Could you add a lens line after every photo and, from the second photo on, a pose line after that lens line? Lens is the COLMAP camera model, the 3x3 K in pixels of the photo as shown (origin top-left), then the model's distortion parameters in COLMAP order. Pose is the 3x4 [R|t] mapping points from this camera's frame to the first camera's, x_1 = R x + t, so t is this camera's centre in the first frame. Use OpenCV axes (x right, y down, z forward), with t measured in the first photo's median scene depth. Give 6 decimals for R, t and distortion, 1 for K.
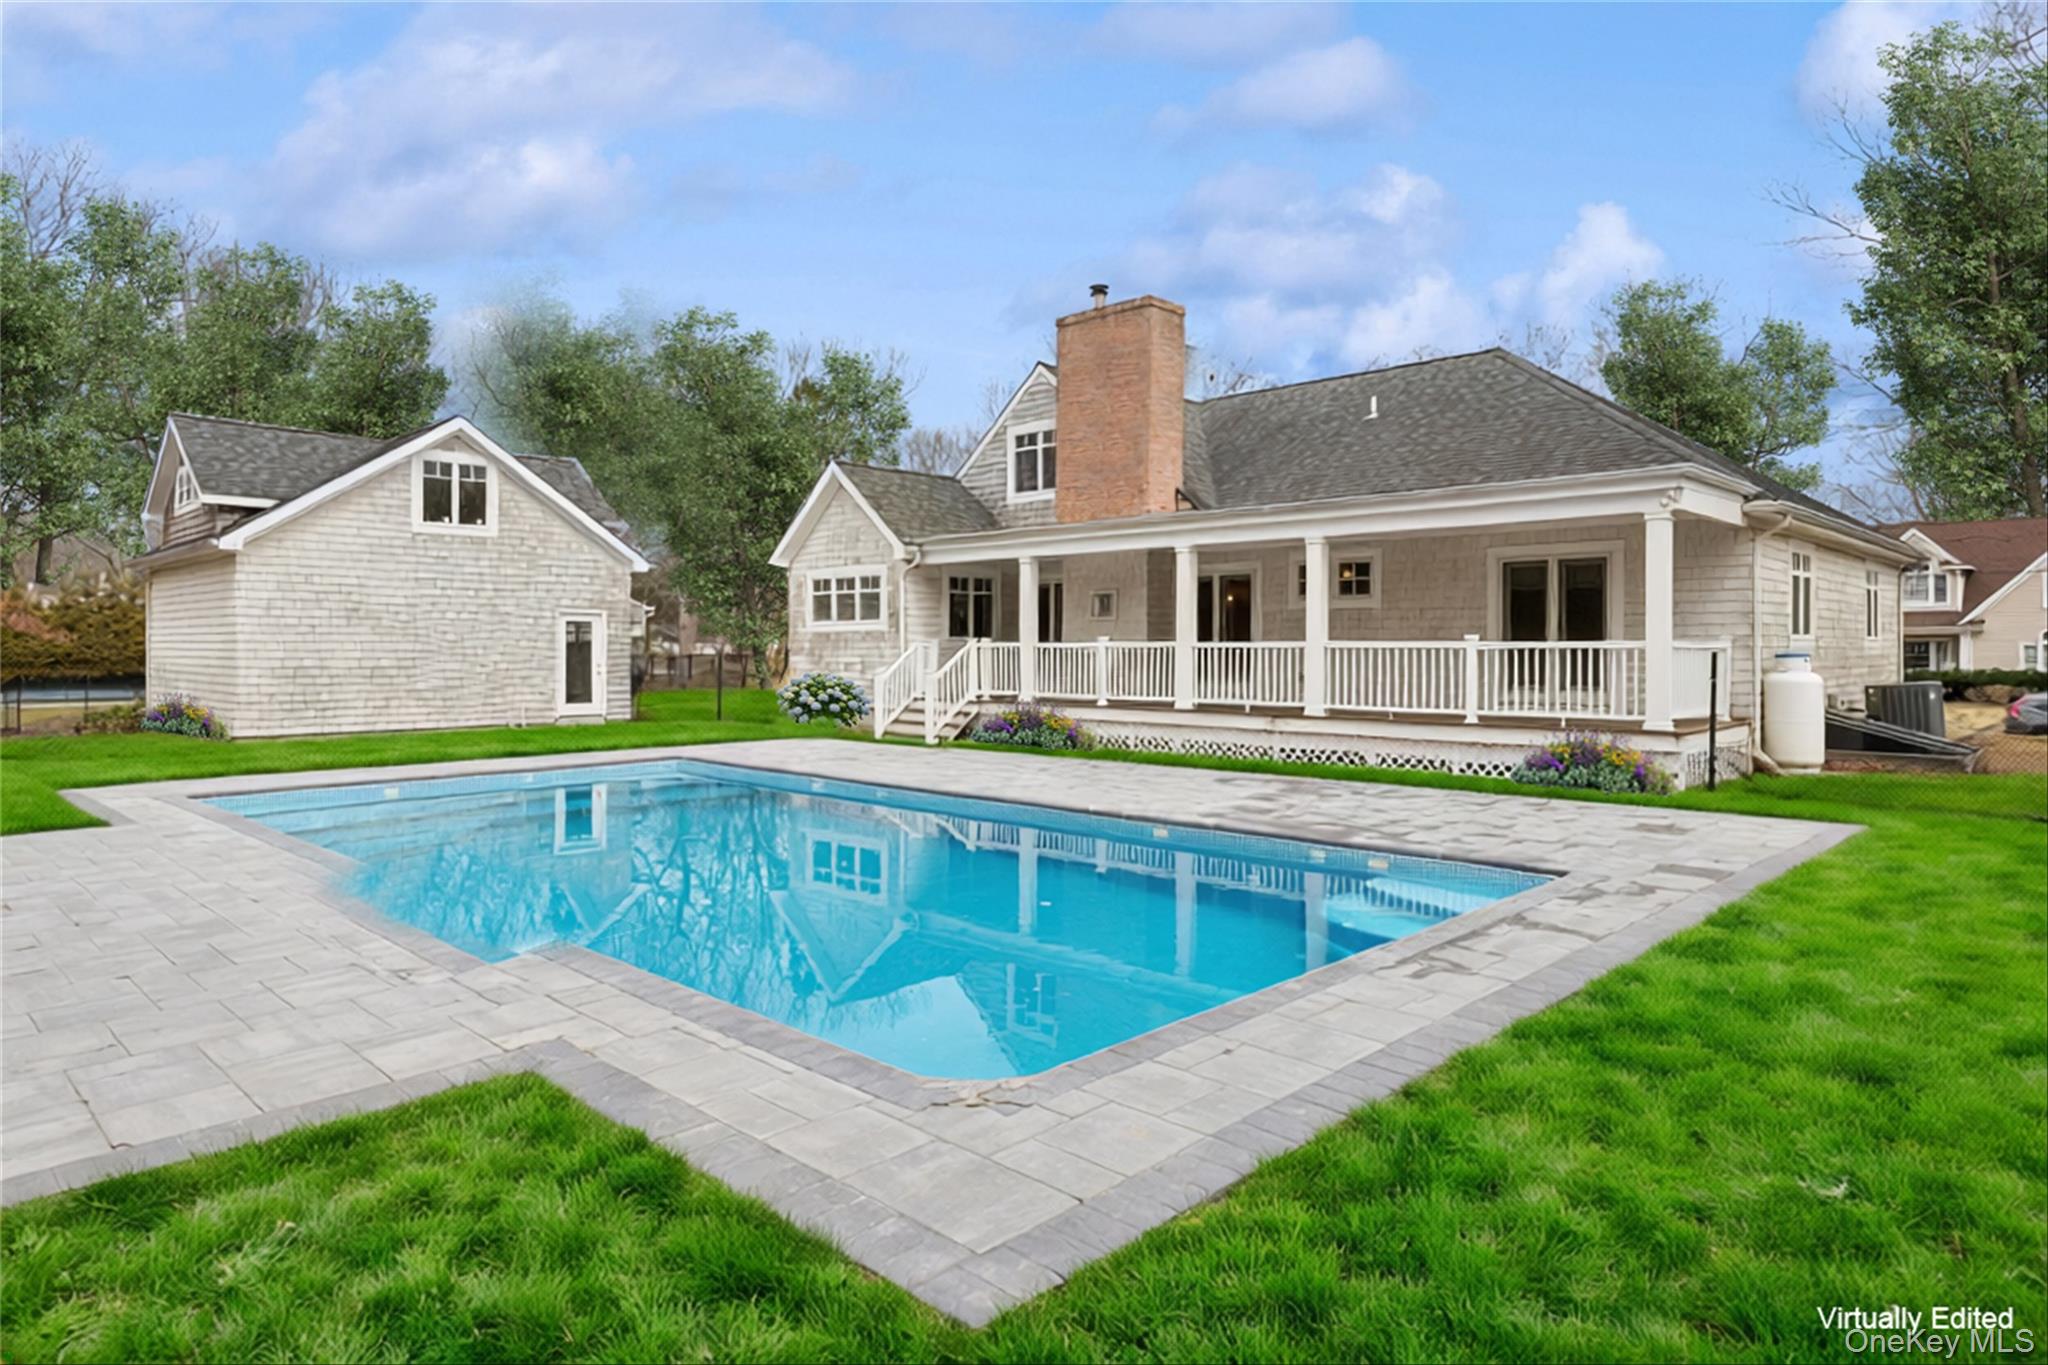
lens RADIAL K [[1186.5, 0, 1024.0], [0, 1186.5, 682.5], [0, 0, 1]] dist [-0.044582, -0.000894]
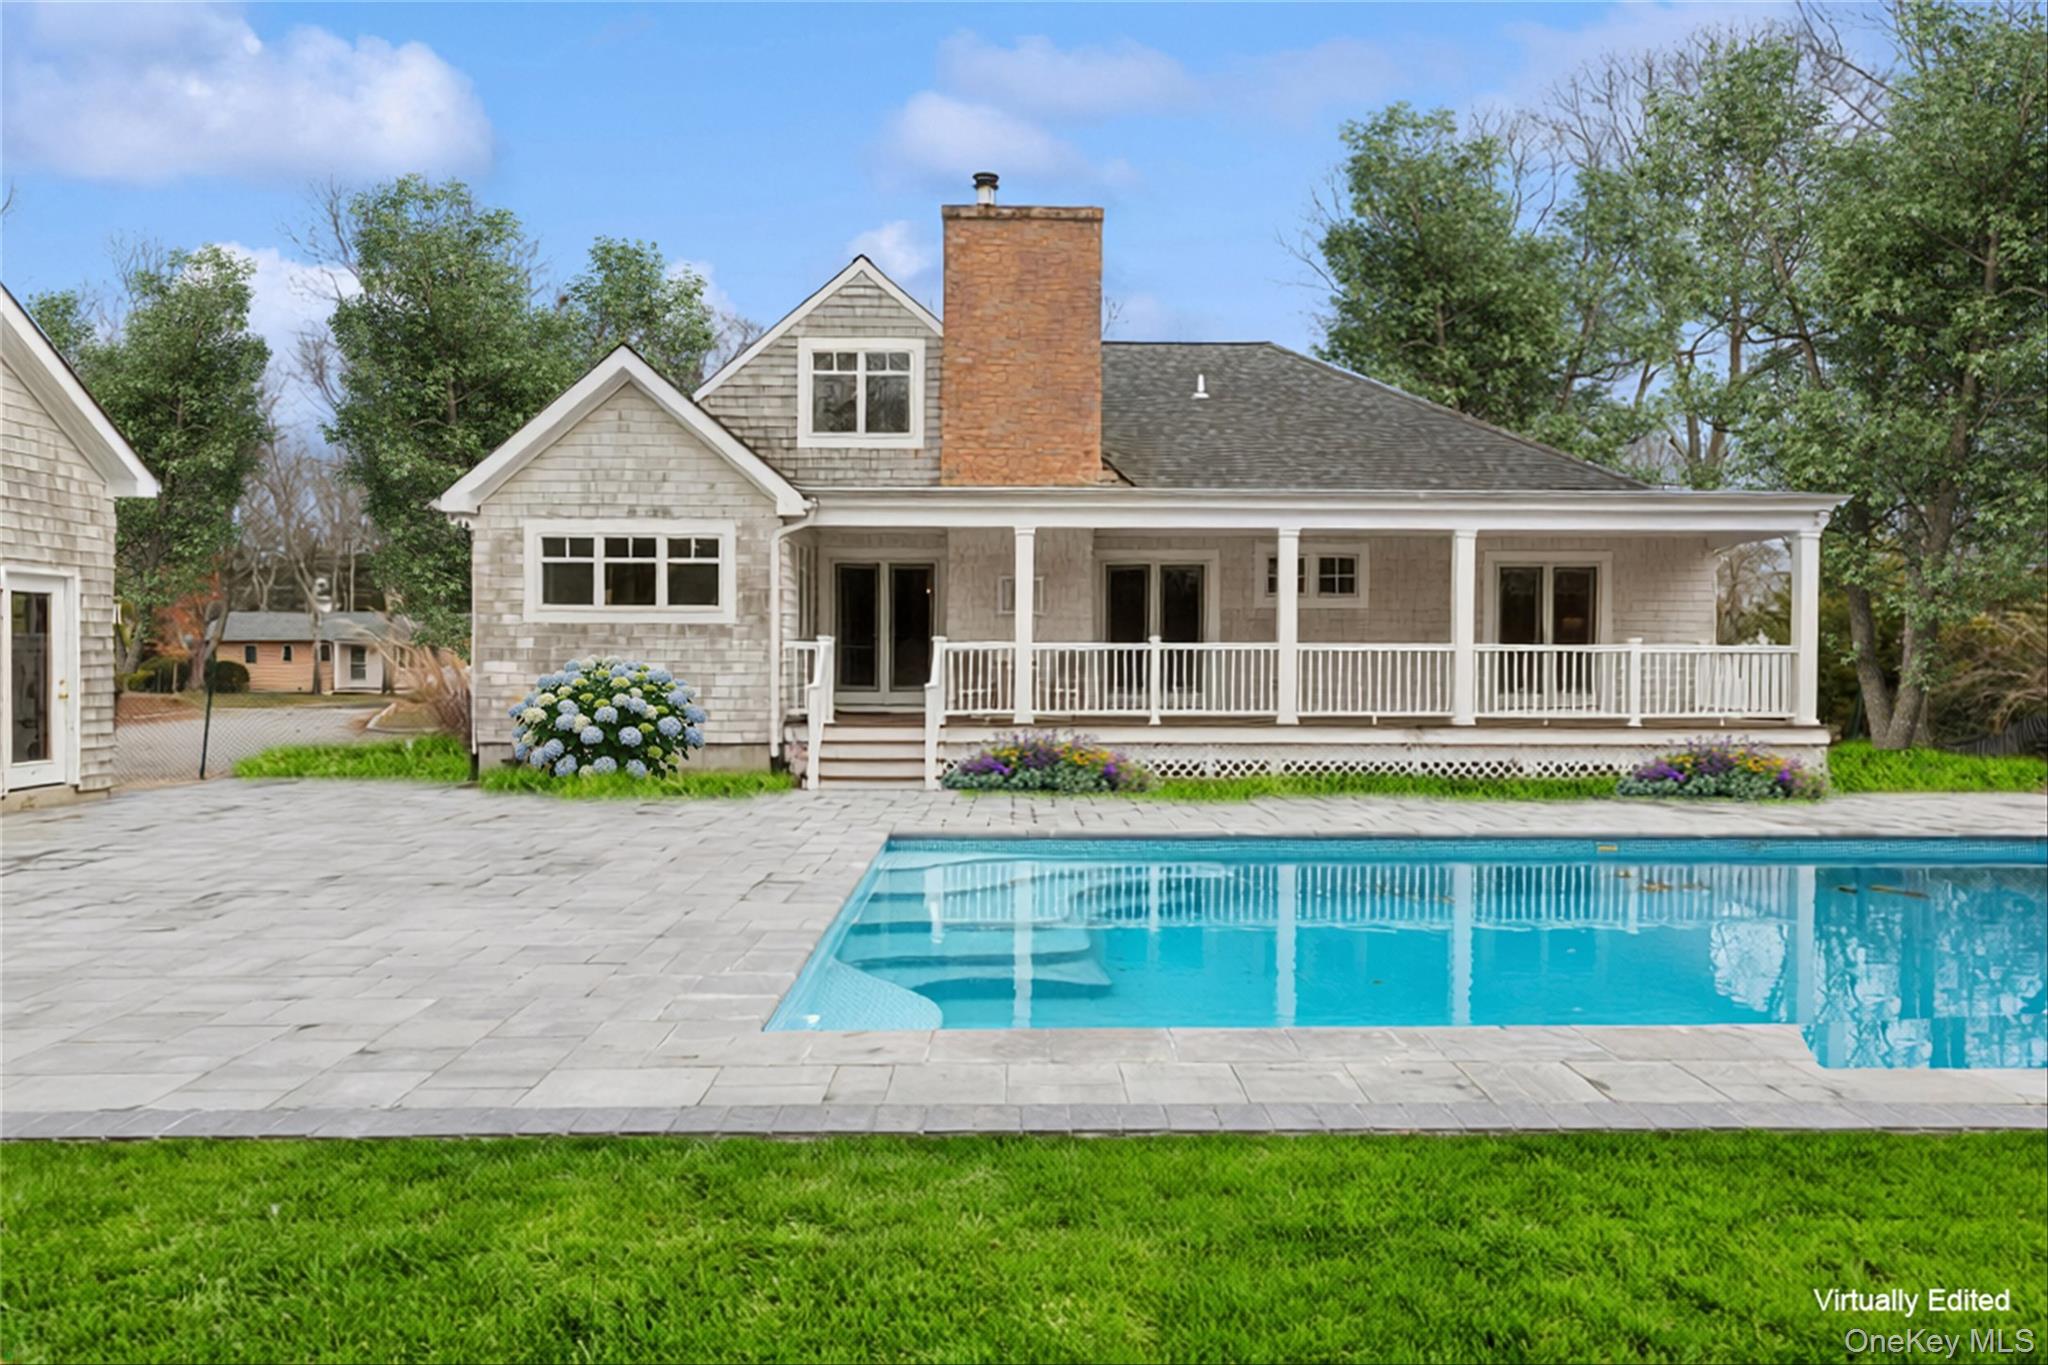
lens RADIAL K [[1360.0, 0, 1024.0], [0, 1360.0, 682.5], [0, 0, 1]] dist [0.037864, 0.000344]
pose [[0.698255, -0.017741, 0.715629, -0.612910], [0.017261, 0.999819, 0.007945, -0.016026], [-0.715641, 0.006805, 0.698435, 0.402586]]
